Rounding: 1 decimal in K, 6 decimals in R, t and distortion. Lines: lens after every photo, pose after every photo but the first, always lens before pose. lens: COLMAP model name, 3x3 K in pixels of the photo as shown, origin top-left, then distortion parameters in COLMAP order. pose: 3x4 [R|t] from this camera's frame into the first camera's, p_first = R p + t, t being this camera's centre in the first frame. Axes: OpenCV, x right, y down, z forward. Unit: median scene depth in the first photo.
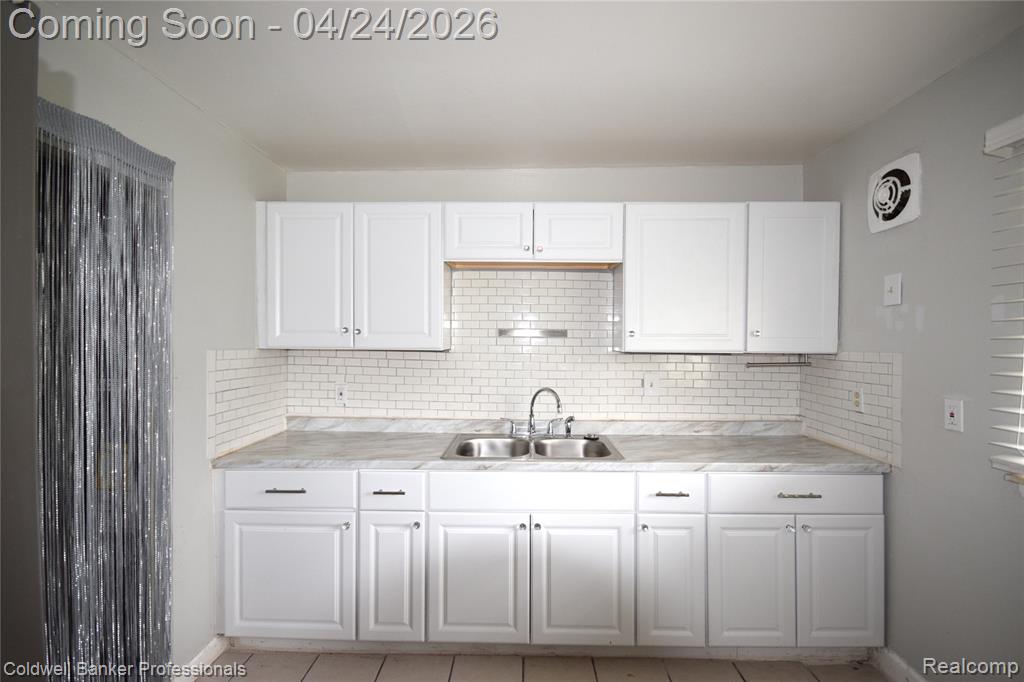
lens RADIAL K [[456.2, 0, 511.4], [0, 456.2, 339.4], [0, 0, 1]] dist [-0.002560, -0.000738]
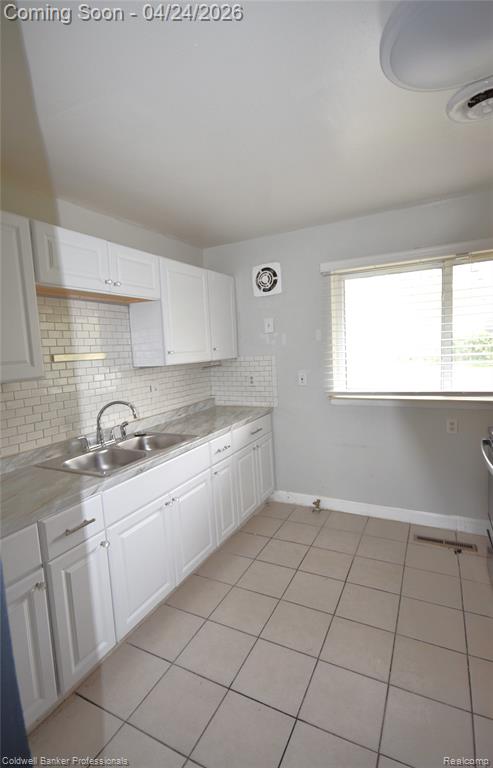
lens RADIAL K [[363.6, 0, 241.0], [0, 363.6, 379.1], [0, 0, 1]] dist [0.001000, 0.000080]
pose [[0.464152, -0.107699, 0.879184, -0.674380], [0.059074, 0.994134, 0.090593, -0.019931], [-0.883783, 0.009888, 0.467792, 0.300284]]
